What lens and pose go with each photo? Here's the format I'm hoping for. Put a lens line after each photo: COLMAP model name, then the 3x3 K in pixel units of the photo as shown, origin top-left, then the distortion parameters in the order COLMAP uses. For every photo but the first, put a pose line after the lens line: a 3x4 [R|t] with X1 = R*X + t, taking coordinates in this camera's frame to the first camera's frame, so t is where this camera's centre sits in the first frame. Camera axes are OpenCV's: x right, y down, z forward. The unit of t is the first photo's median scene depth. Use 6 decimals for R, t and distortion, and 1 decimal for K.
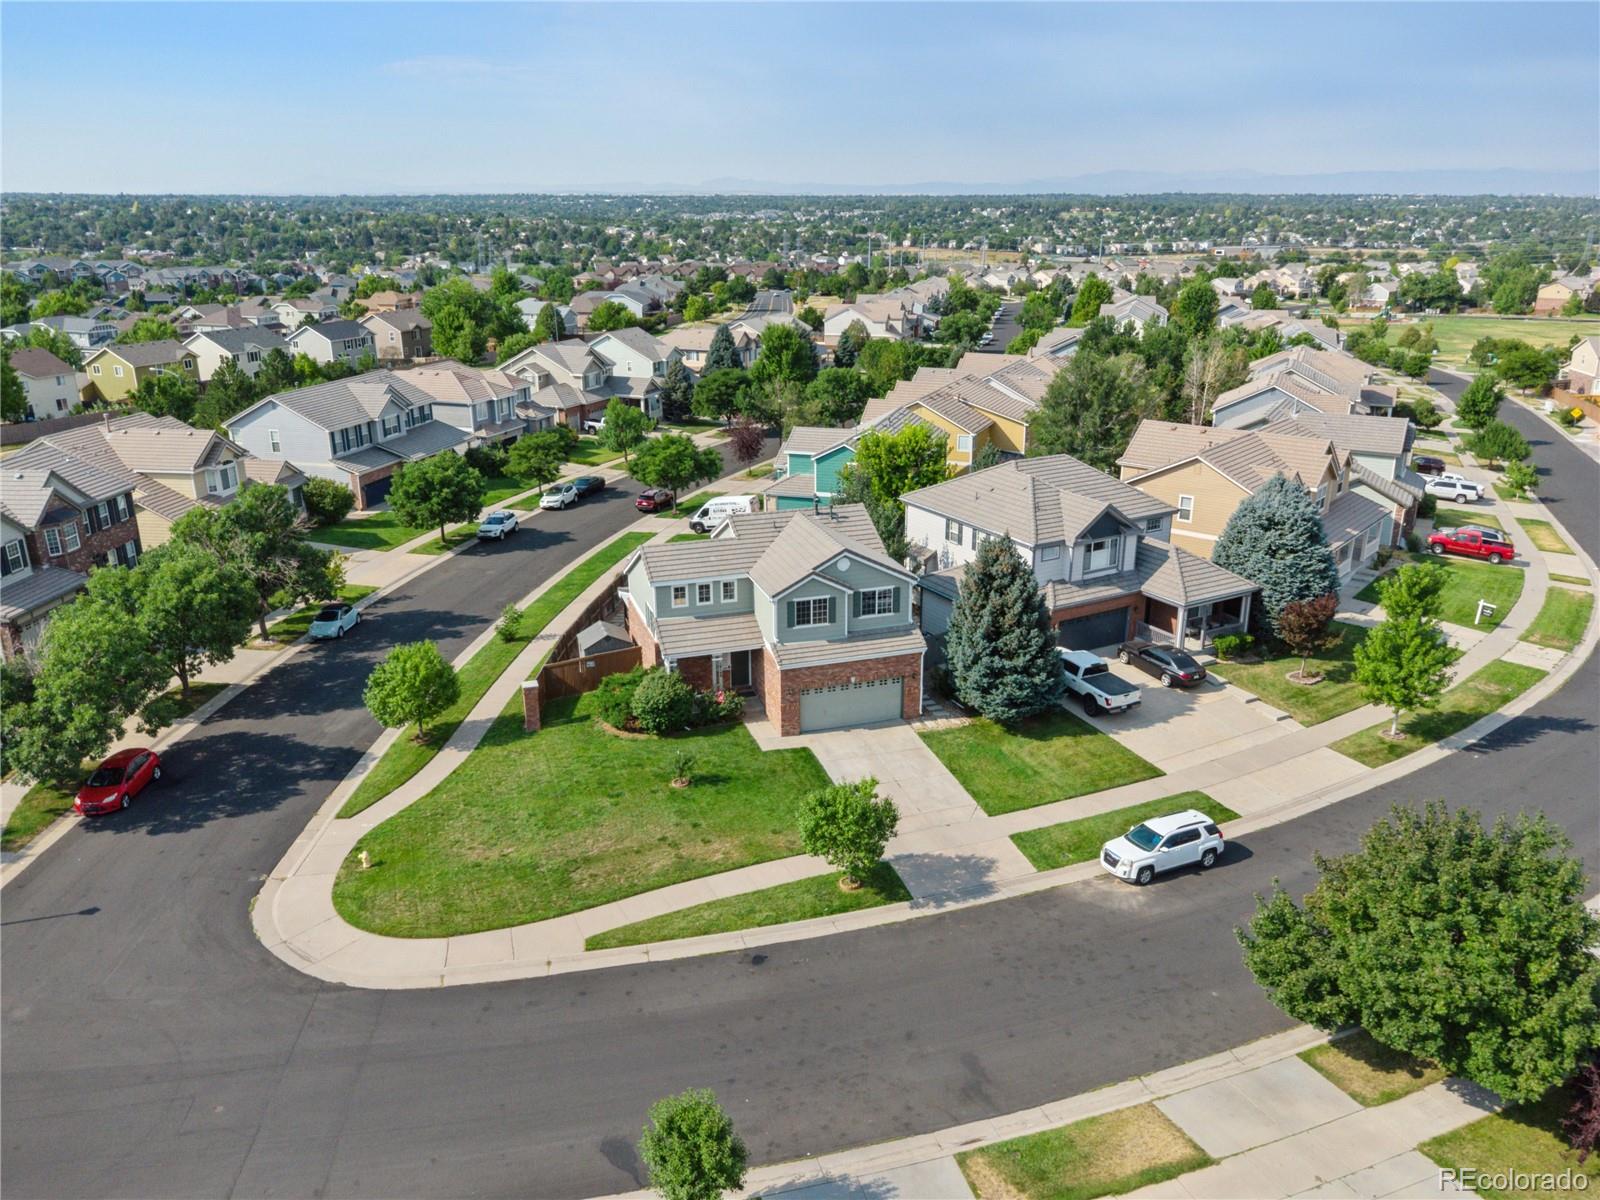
lens RADIAL K [[1193.9, 0, 800.0], [0, 1193.9, 600.0], [0, 0, 1]] dist [0.008354, 0.001688]
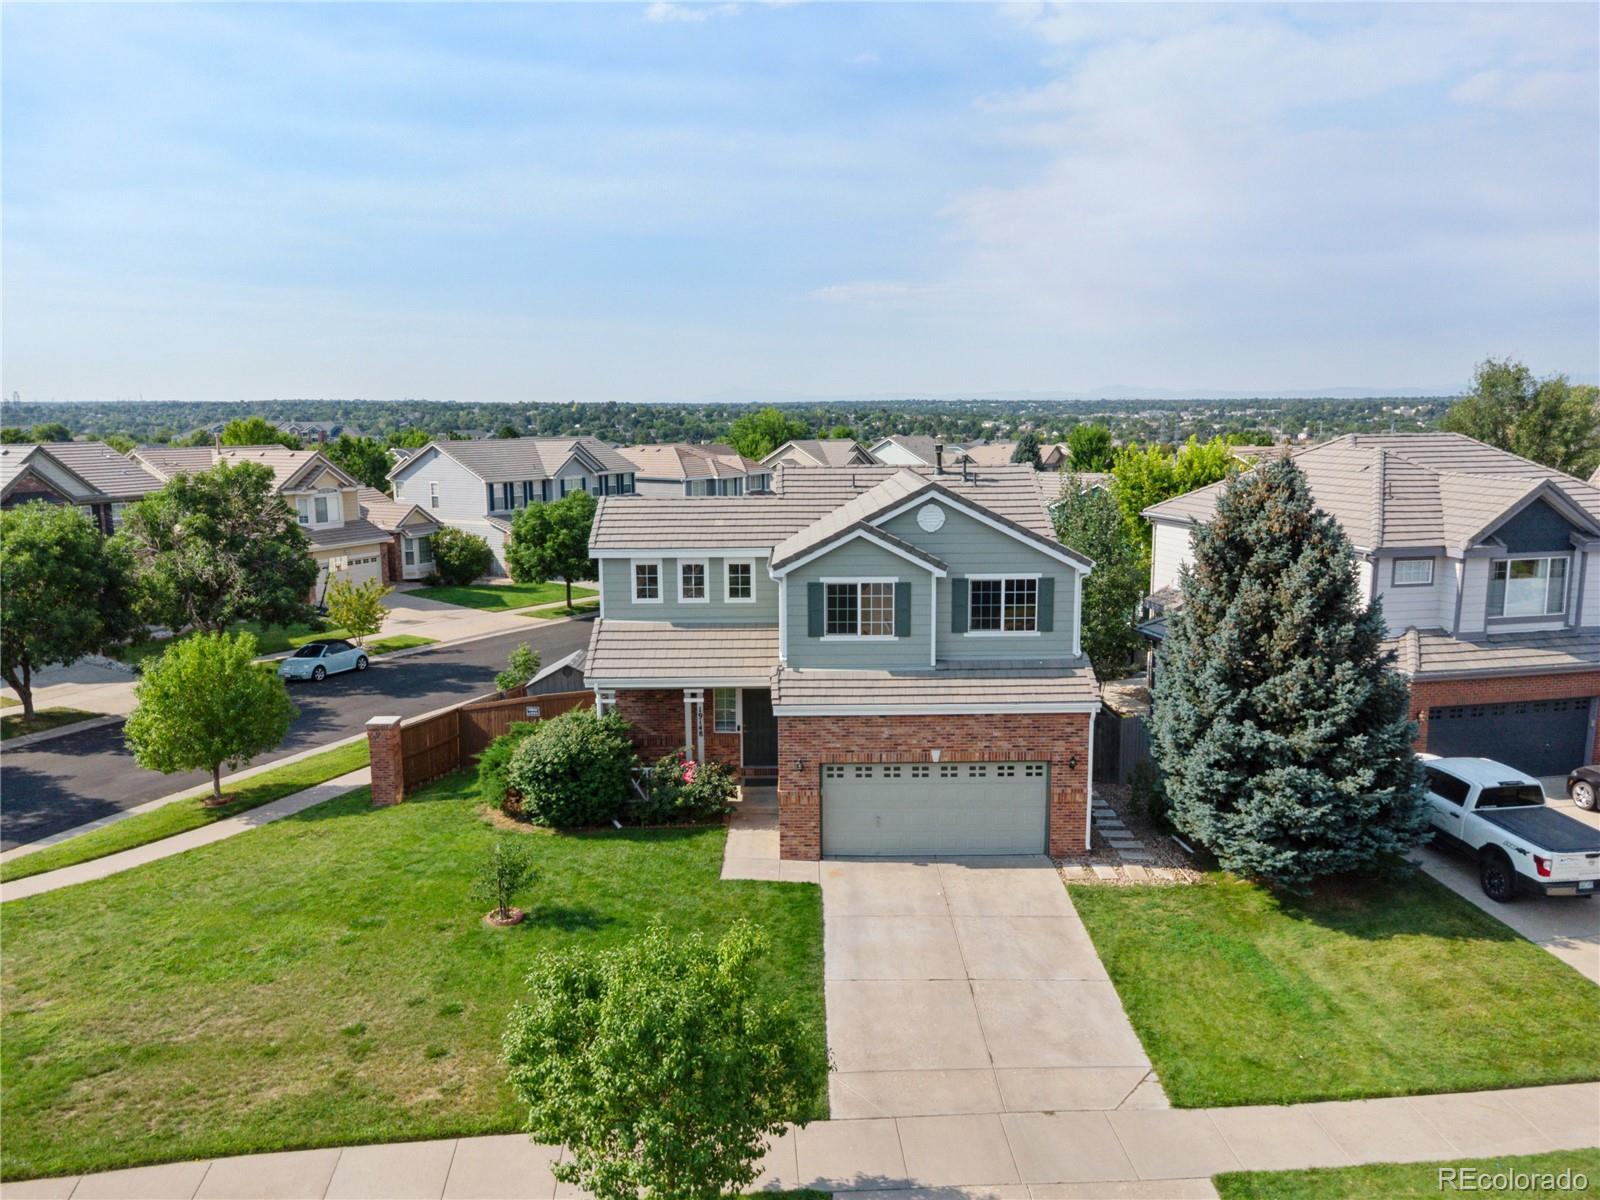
lens RADIAL K [[1193.9, 0, 800.0], [0, 1193.9, 600.0], [0, 0, 1]] dist [0.008354, 0.001688]
pose [[0.951064, 0.045009, -0.305699, 0.135692], [-0.094794, 0.984129, -0.150017, 0.081732], [0.294095, 0.171654, 0.940236, 0.516919]]
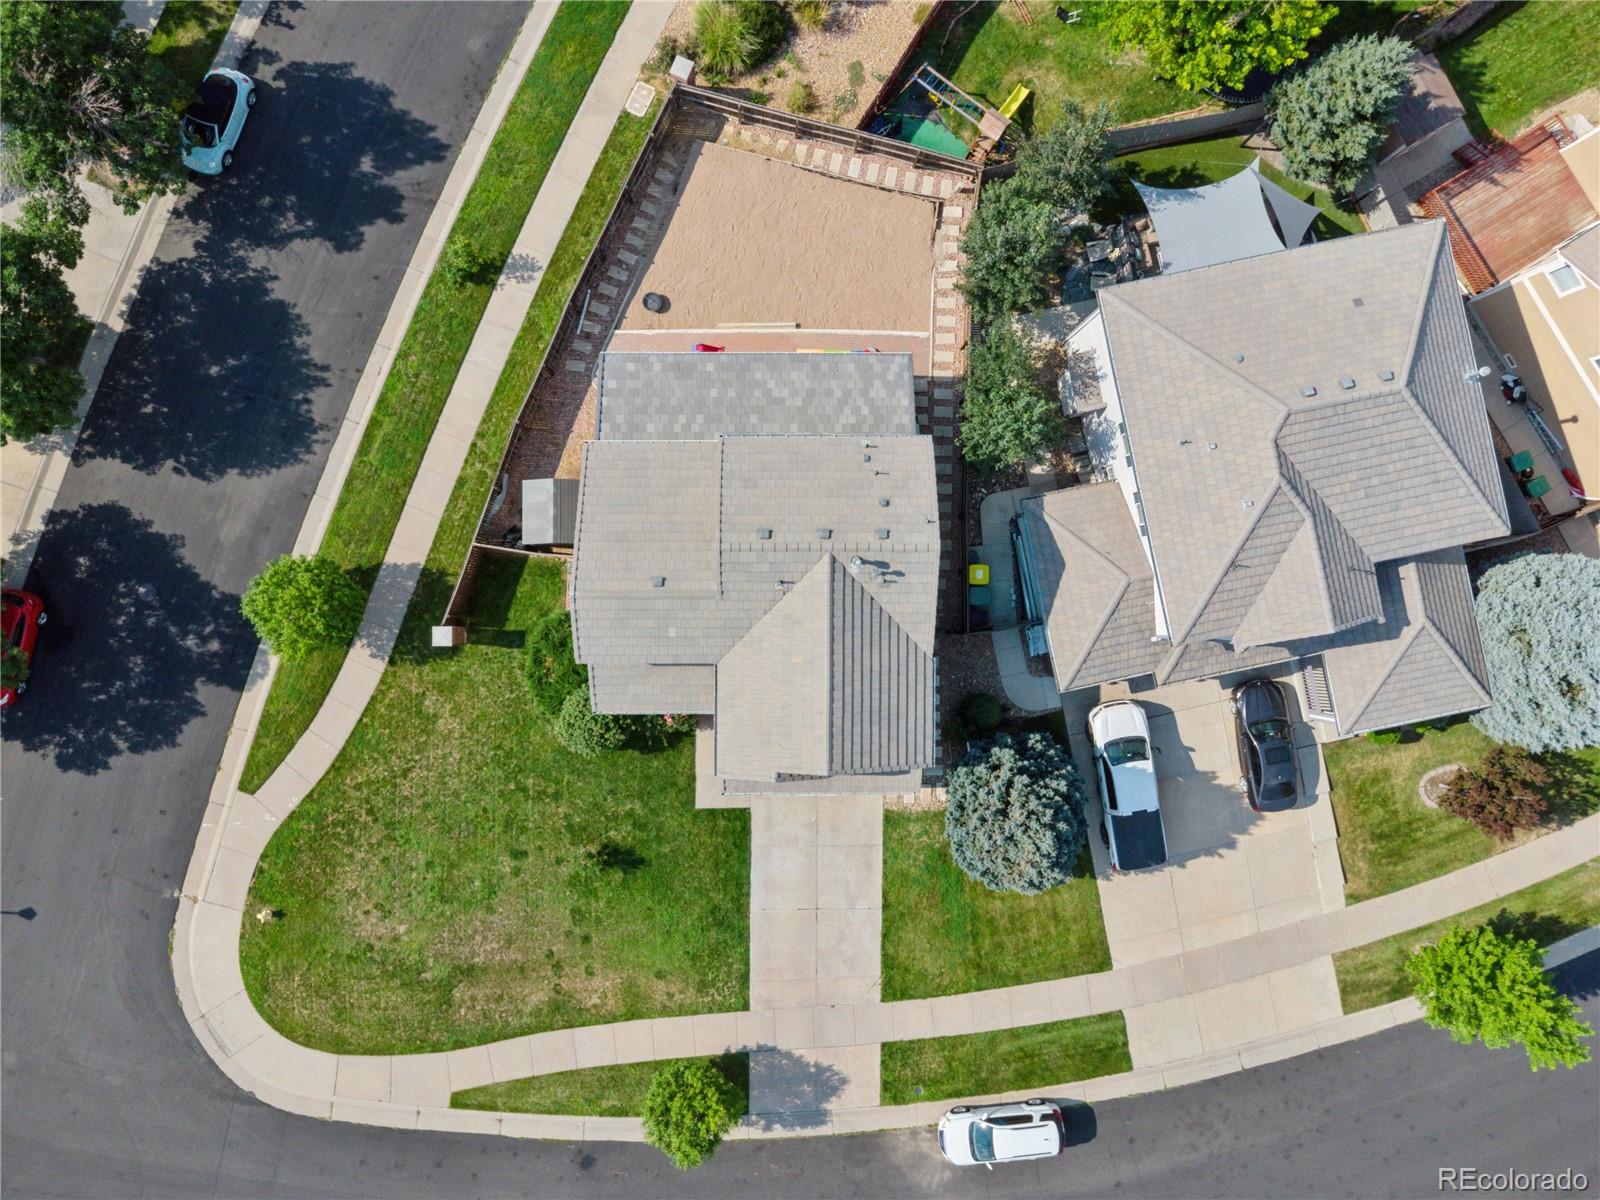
lens RADIAL K [[1193.9, 0, 800.0], [0, 1193.9, 600.0], [0, 0, 1]] dist [0.008354, 0.001688]
pose [[0.949870, 0.312319, 0.014296, -0.017778], [-0.116738, 0.311880, 0.942923, -0.729067], [0.290034, -0.897322, 0.332705, 0.833149]]
